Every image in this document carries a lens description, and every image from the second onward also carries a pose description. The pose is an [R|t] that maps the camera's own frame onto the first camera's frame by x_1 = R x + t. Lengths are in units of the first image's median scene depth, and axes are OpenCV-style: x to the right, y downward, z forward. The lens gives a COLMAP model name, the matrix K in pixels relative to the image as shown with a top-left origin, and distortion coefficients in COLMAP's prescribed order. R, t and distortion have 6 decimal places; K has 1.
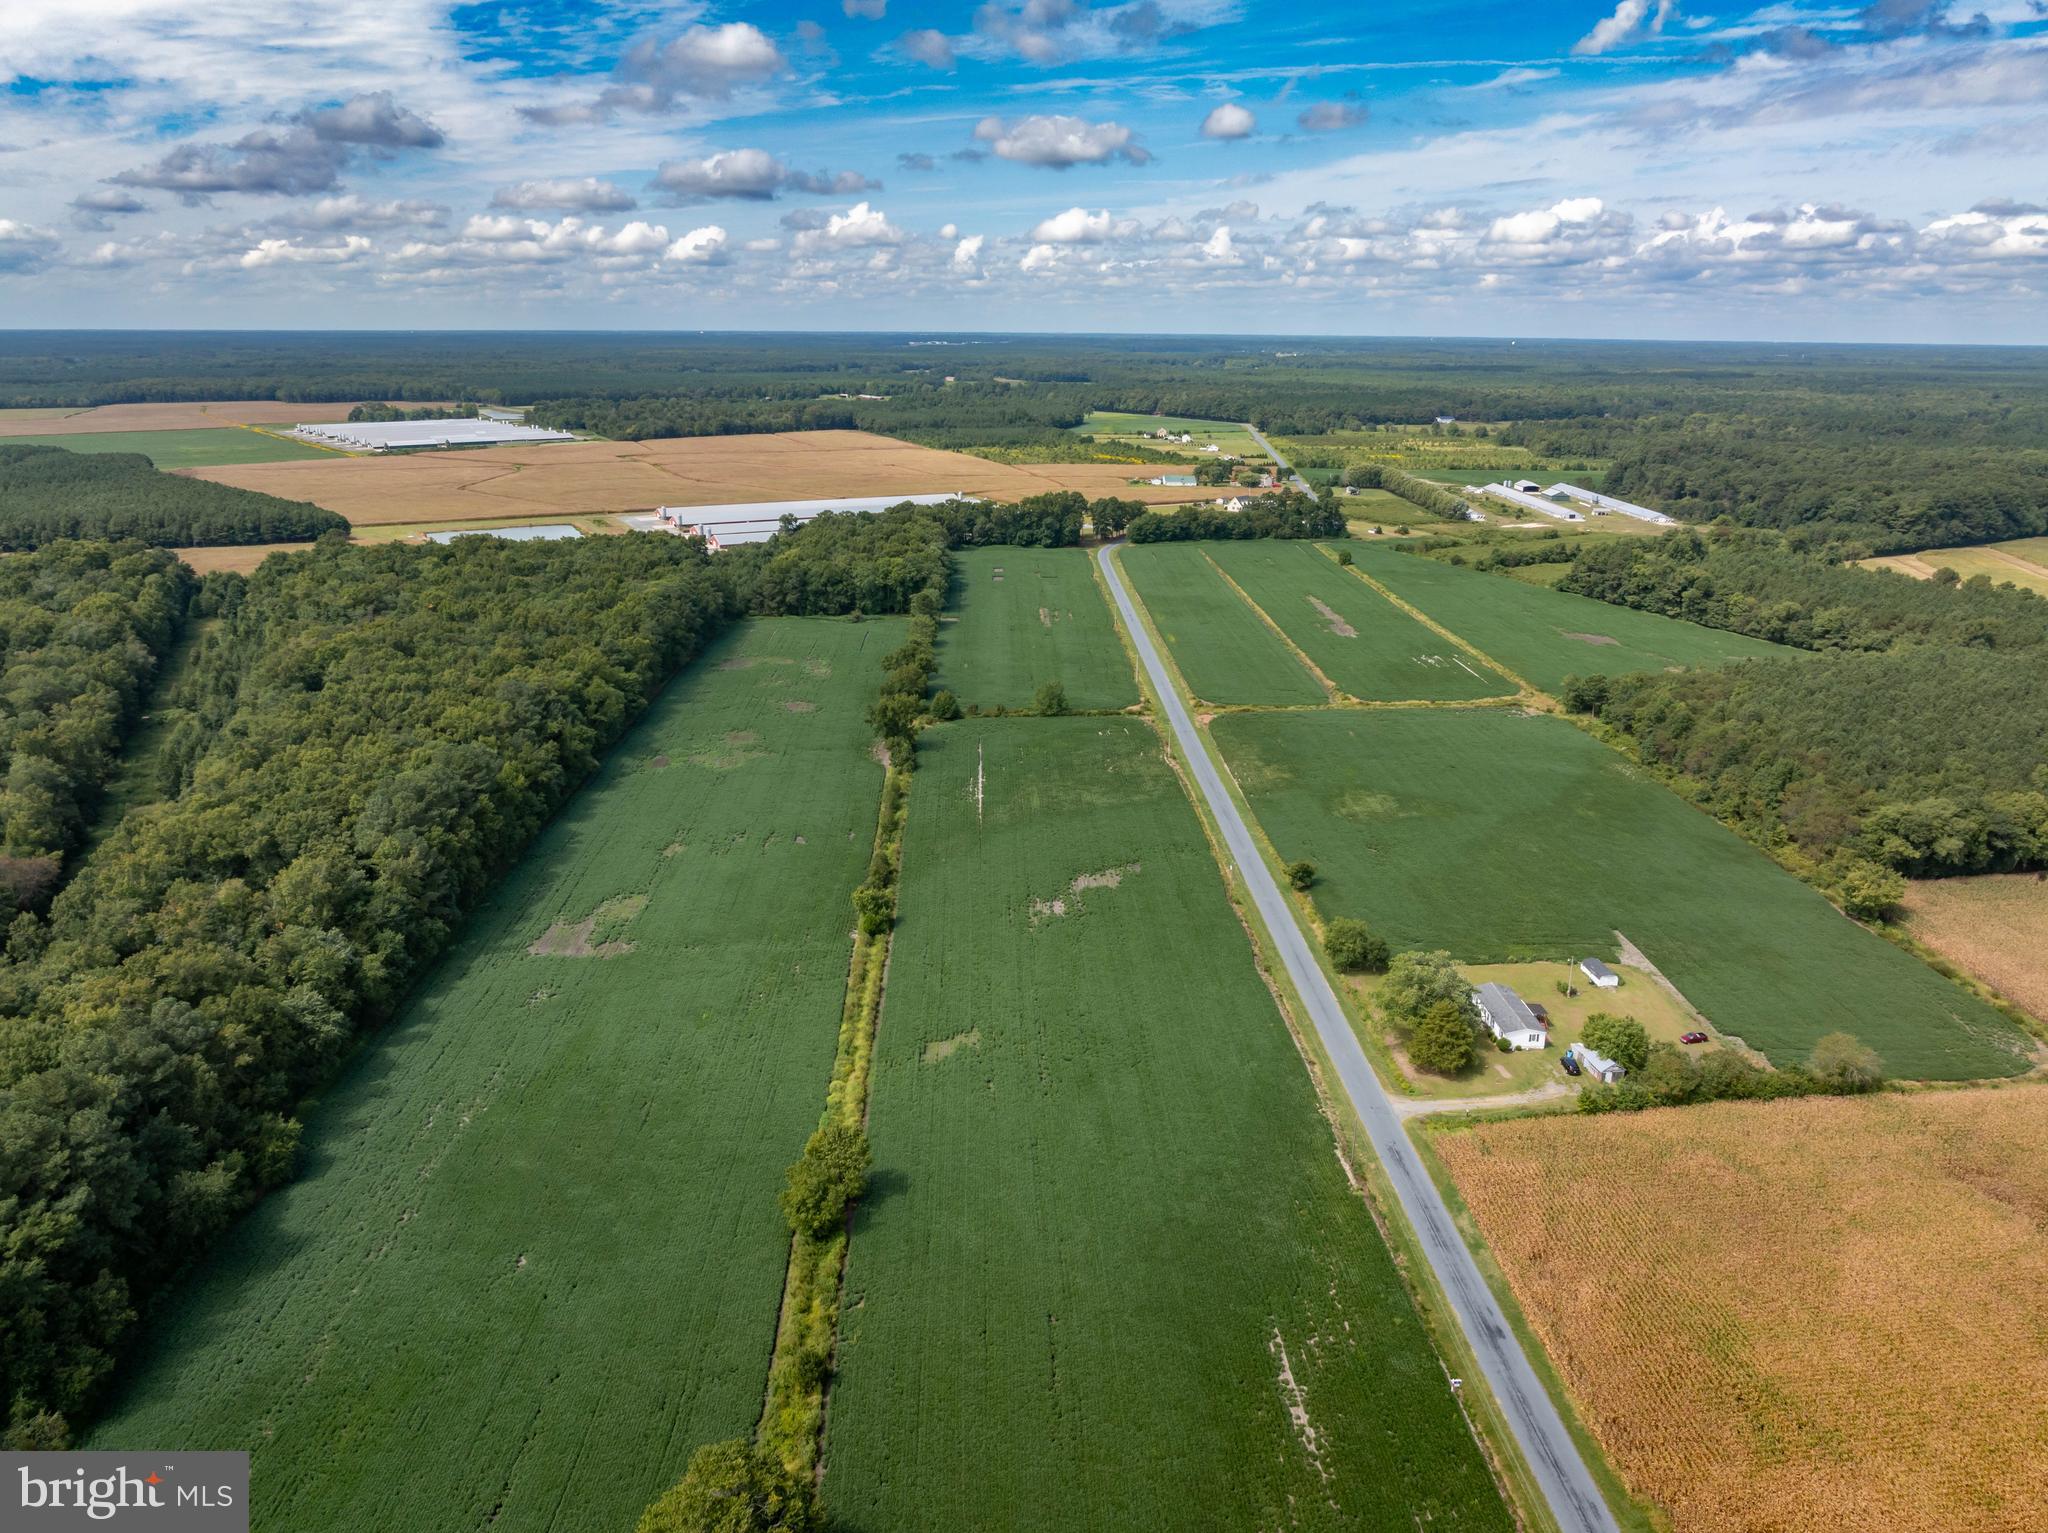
lens RADIAL K [[1442.0, 0, 1023.3], [0, 1442.0, 759.6], [0, 0, 1]] dist [-0.035863, 0.023697]
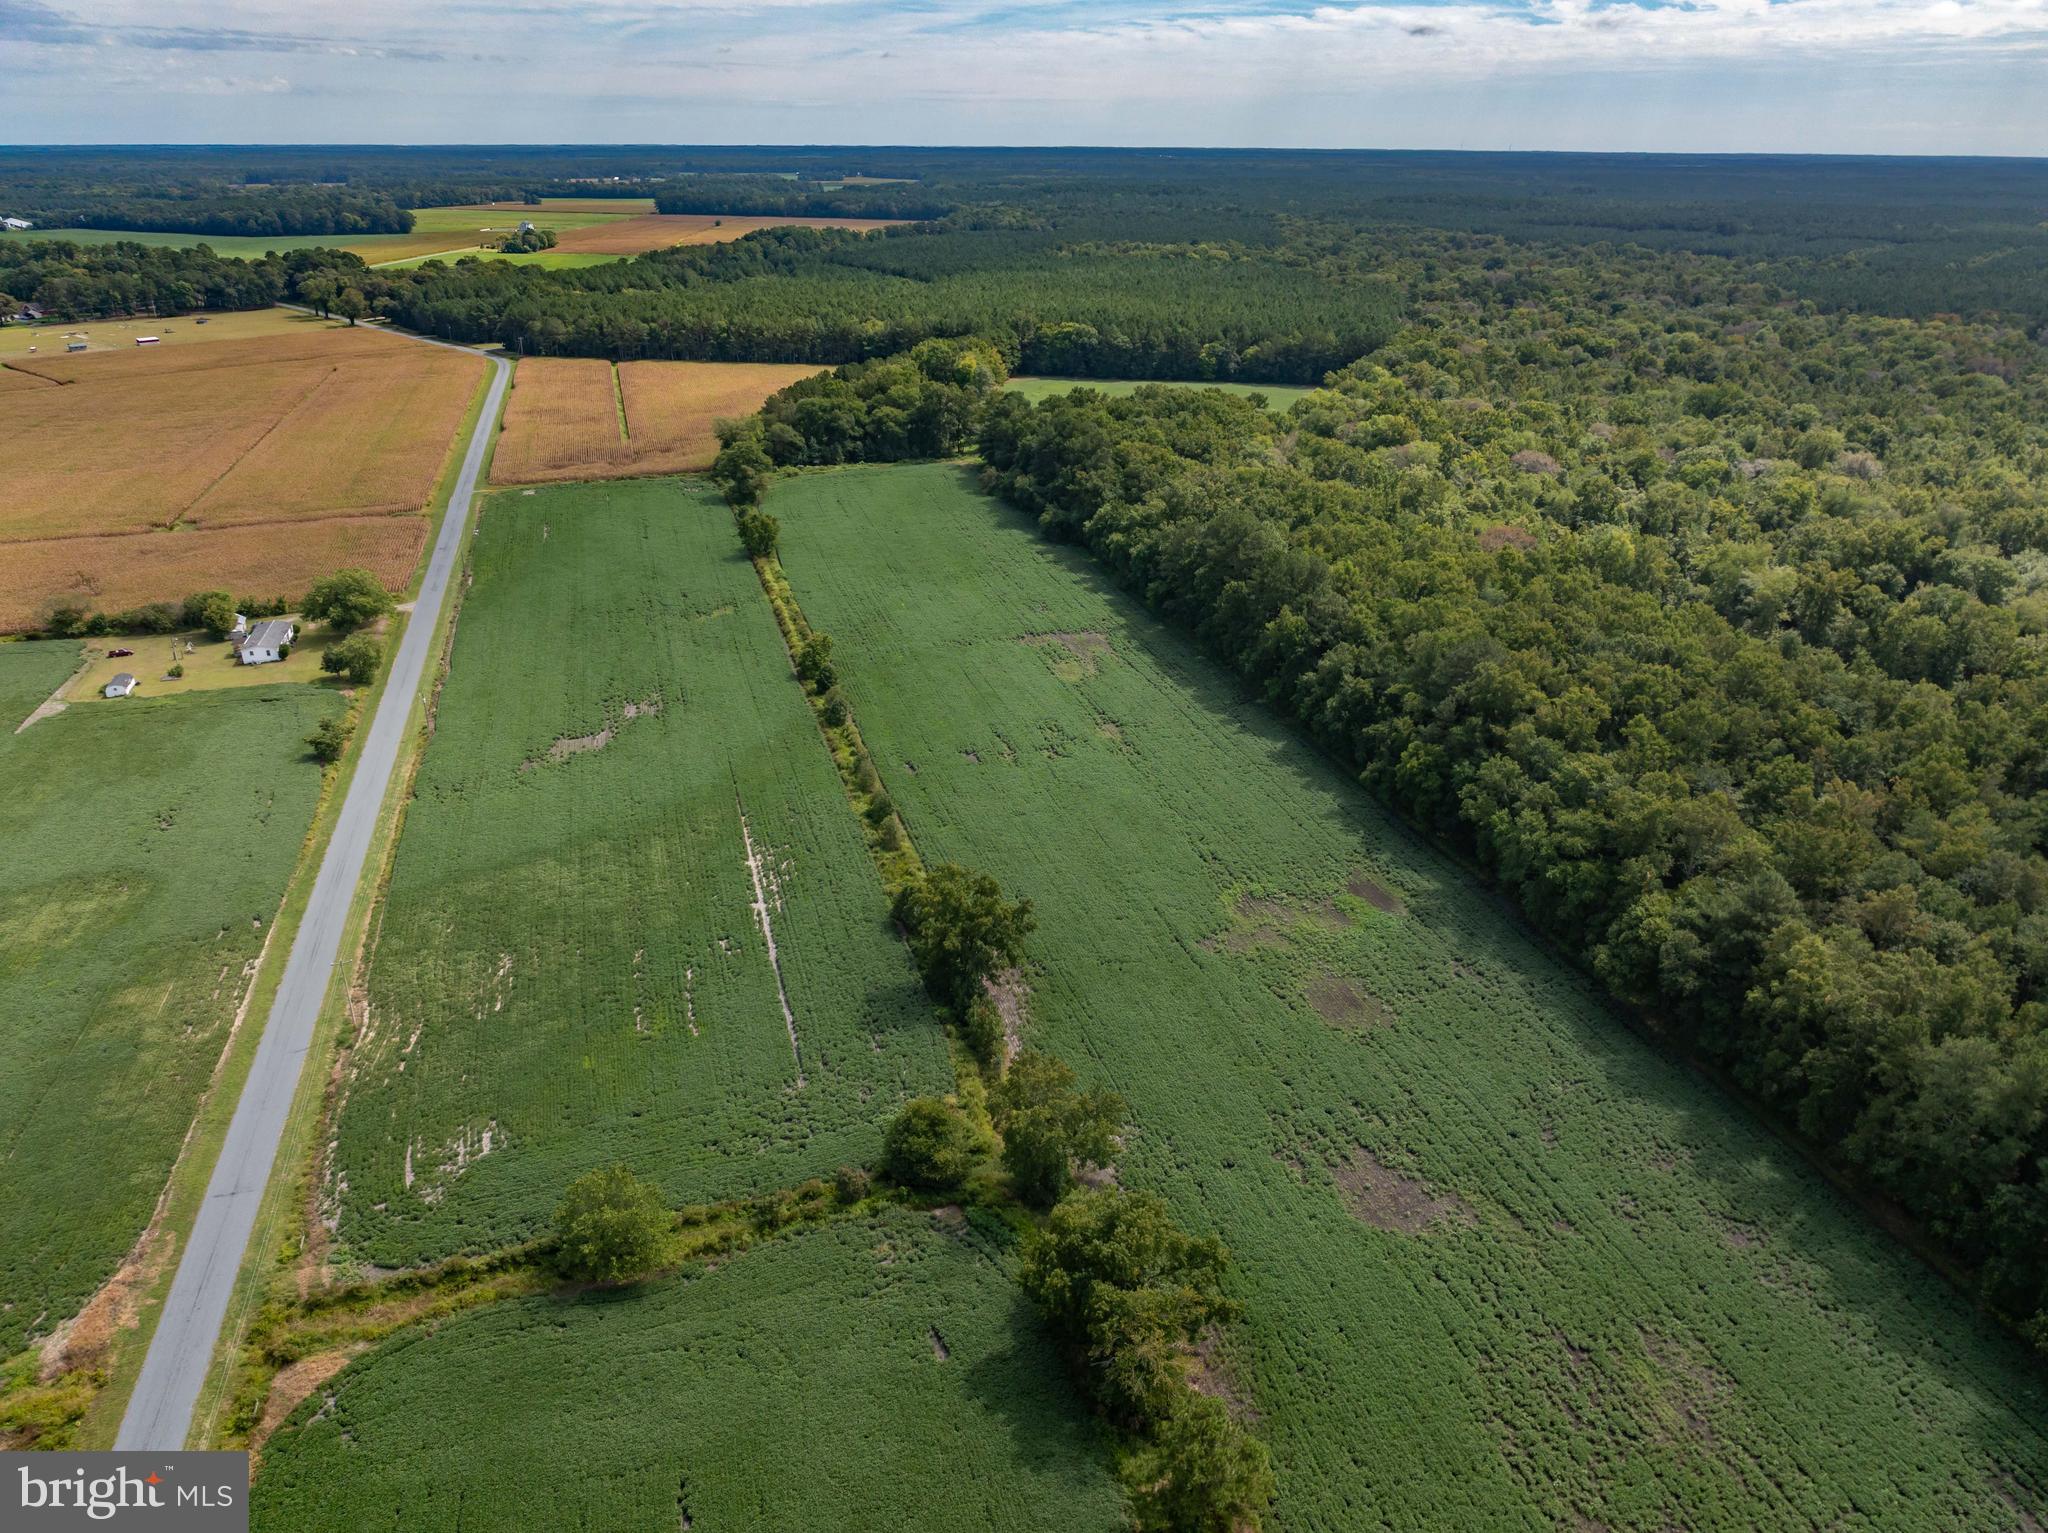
lens RADIAL K [[1442.0, 0, 1032.3], [0, 1442.0, 765.1], [0, 0, 1]] dist [-0.035863, 0.023697]
pose [[-0.968777, 0.090219, -0.230938, -0.005453], [-0.080196, 0.767349, 0.636195, -0.268656], [0.234607, 0.634852, -0.736154, 0.981671]]
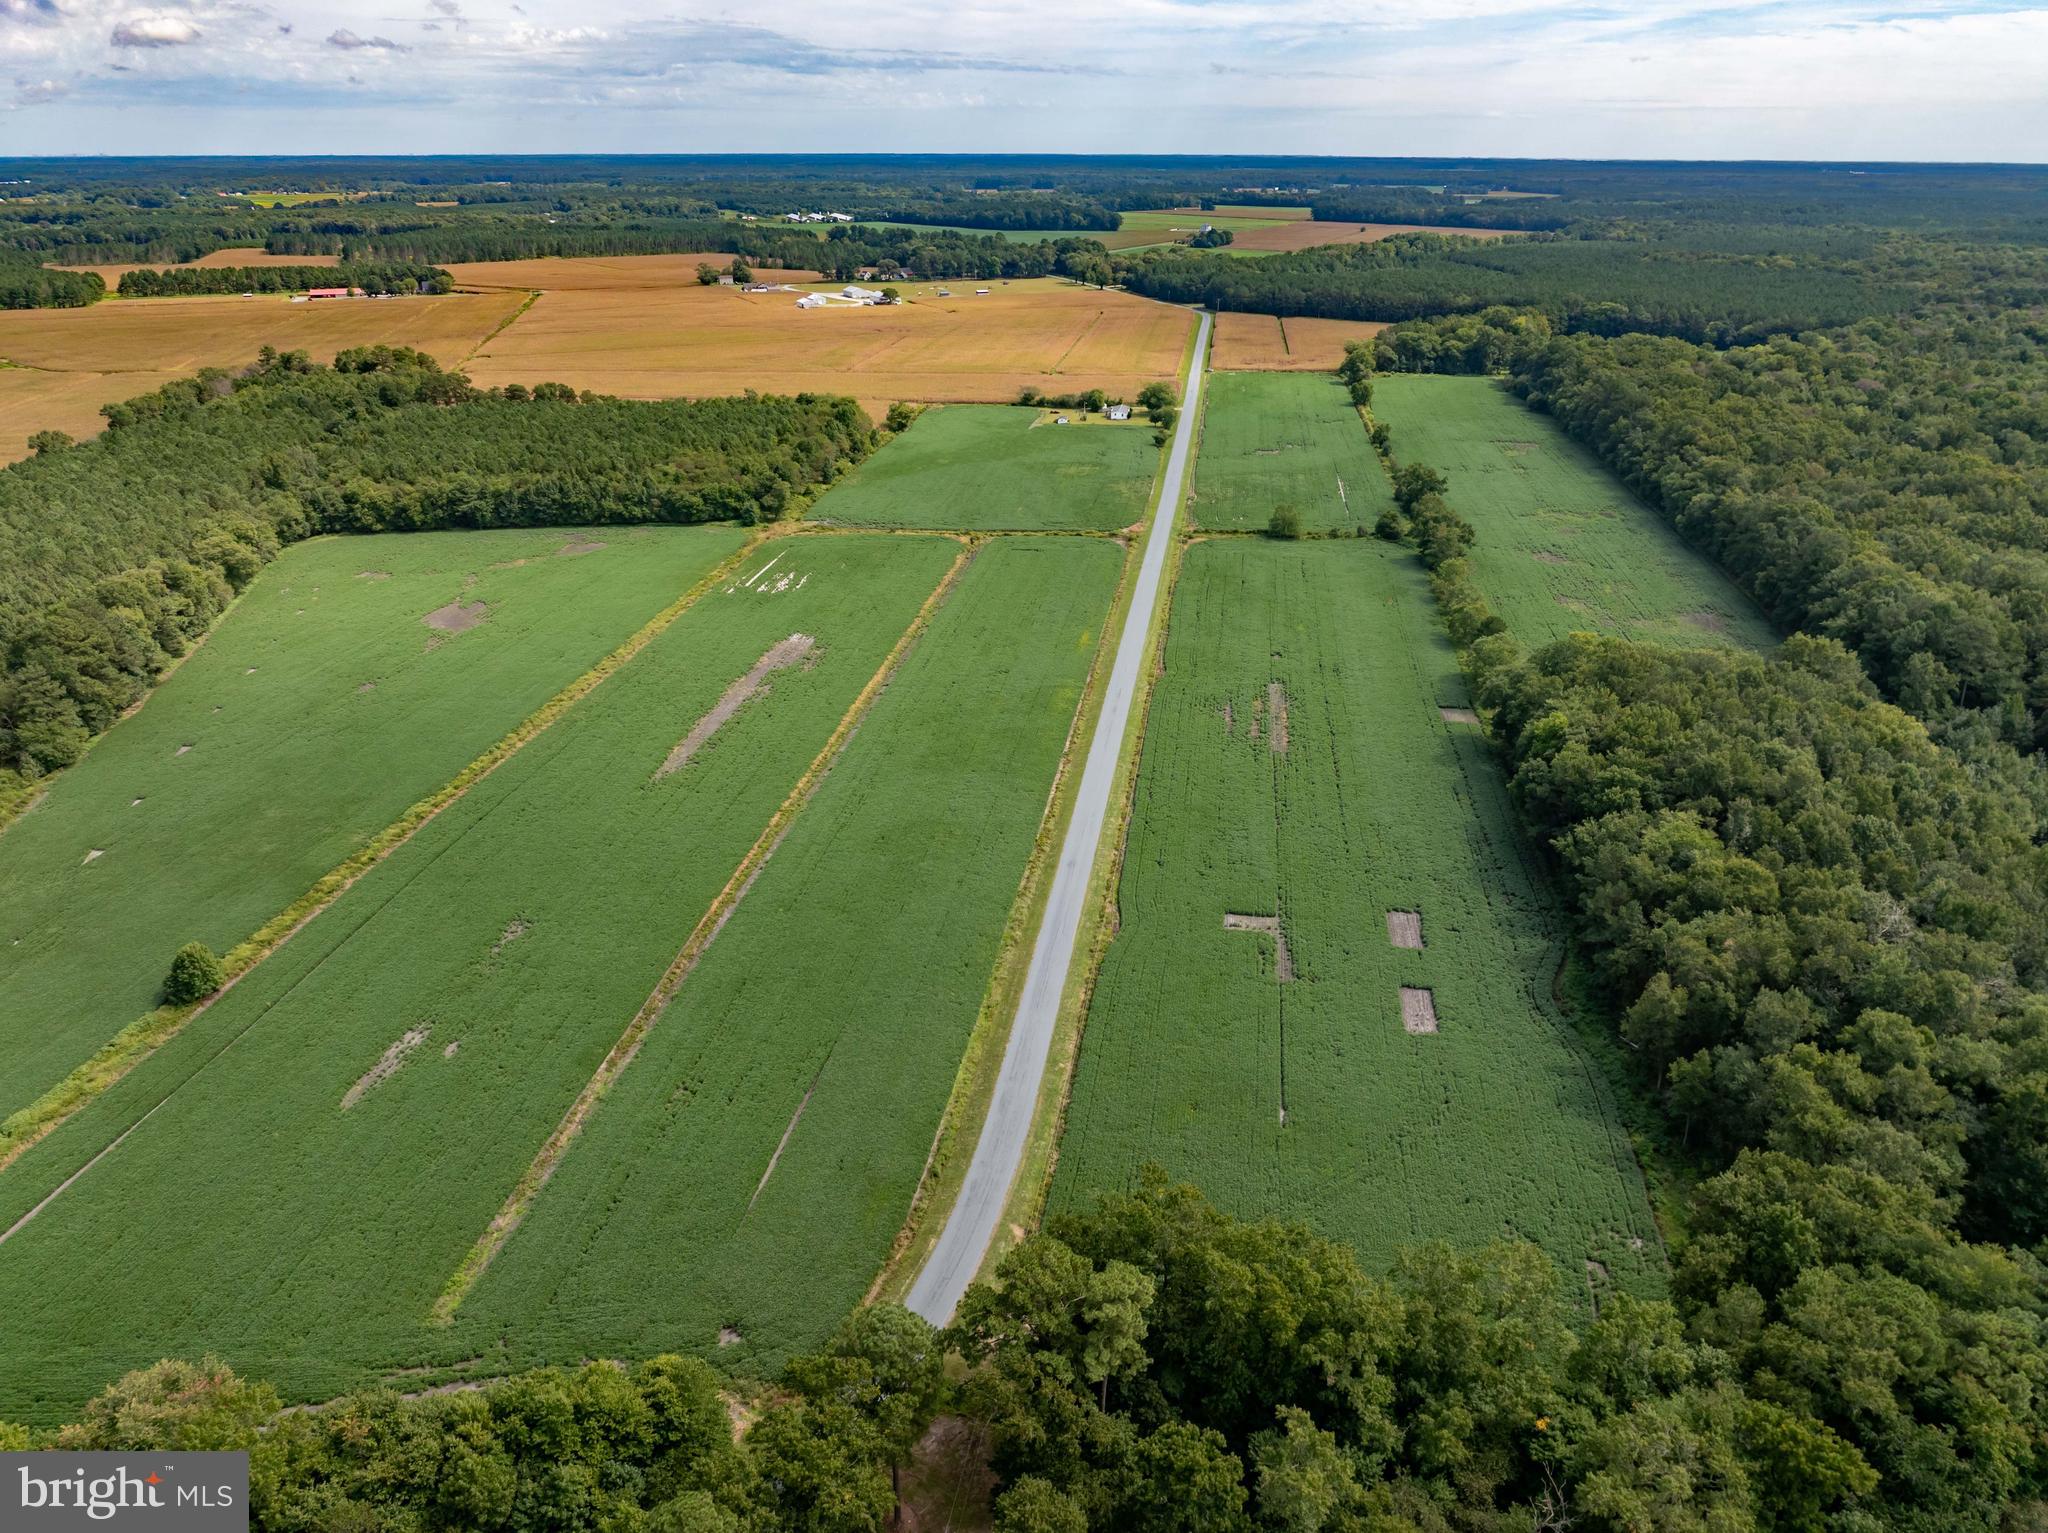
lens RADIAL K [[1442.0, 0, 1031.2], [0, 1442.0, 772.2], [0, 0, 1]] dist [-0.035863, 0.023697]
pose [[-0.986495, -0.070759, 0.147718, 0.028391], [0.041266, 0.765406, 0.642224, -0.466151], [-0.158508, 0.639646, -0.752149, 1.572152]]
